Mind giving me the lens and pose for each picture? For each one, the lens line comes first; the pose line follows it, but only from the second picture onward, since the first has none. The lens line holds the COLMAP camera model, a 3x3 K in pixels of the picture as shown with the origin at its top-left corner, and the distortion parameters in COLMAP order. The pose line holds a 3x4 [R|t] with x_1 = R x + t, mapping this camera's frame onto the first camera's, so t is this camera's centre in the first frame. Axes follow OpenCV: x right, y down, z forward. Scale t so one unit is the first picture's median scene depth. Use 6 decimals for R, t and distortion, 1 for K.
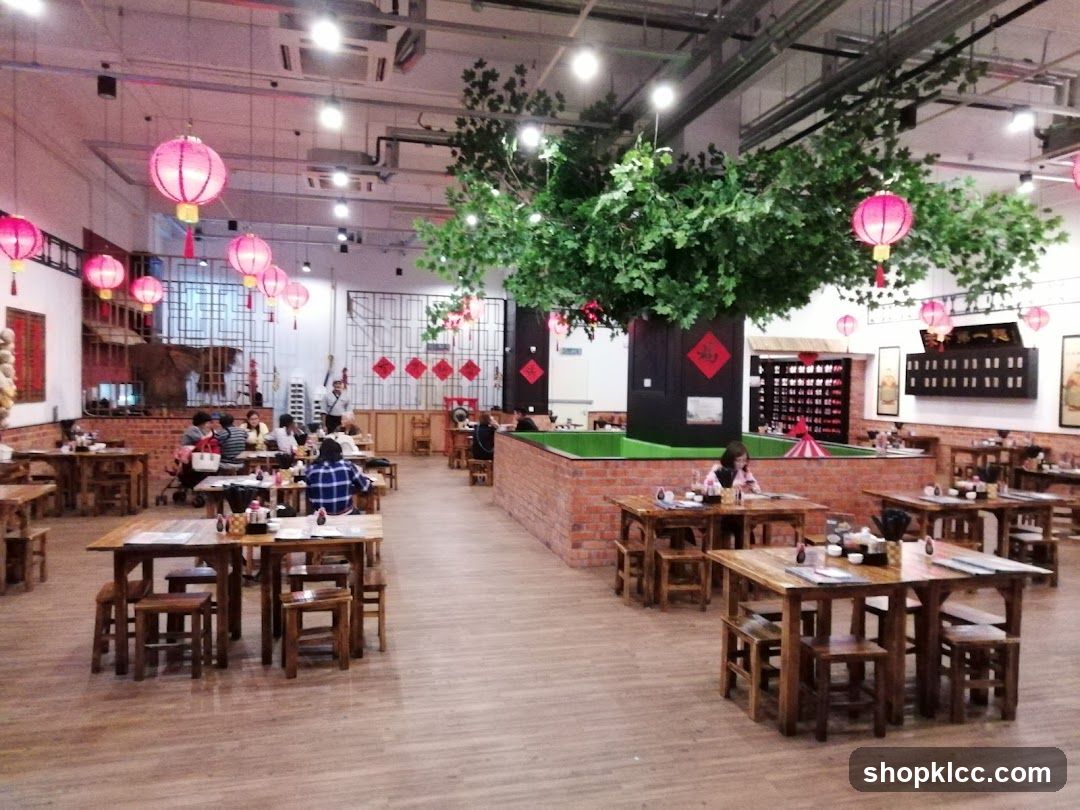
lens RADIAL K [[737.0, 0, 520.8], [0, 737.0, 406.3], [0, 0, 1]] dist [0.015883, -0.004404]
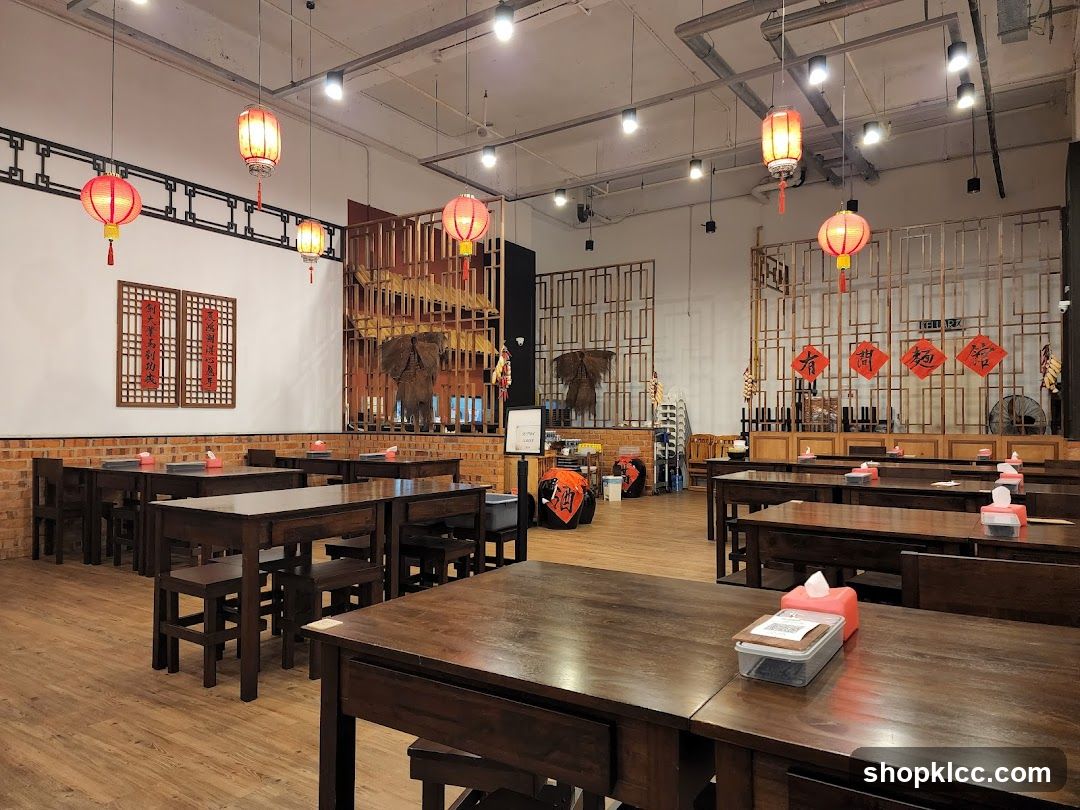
lens RADIAL K [[737.0, 0, 520.8], [0, 737.0, 406.3], [0, 0, 1]] dist [0.015883, -0.004404]
pose [[0.690177, -0.027494, -0.723118, 0.088123], [-0.012522, 0.998675, -0.049923, 0.016839], [0.723532, 0.043510, 0.688918, 0.411010]]
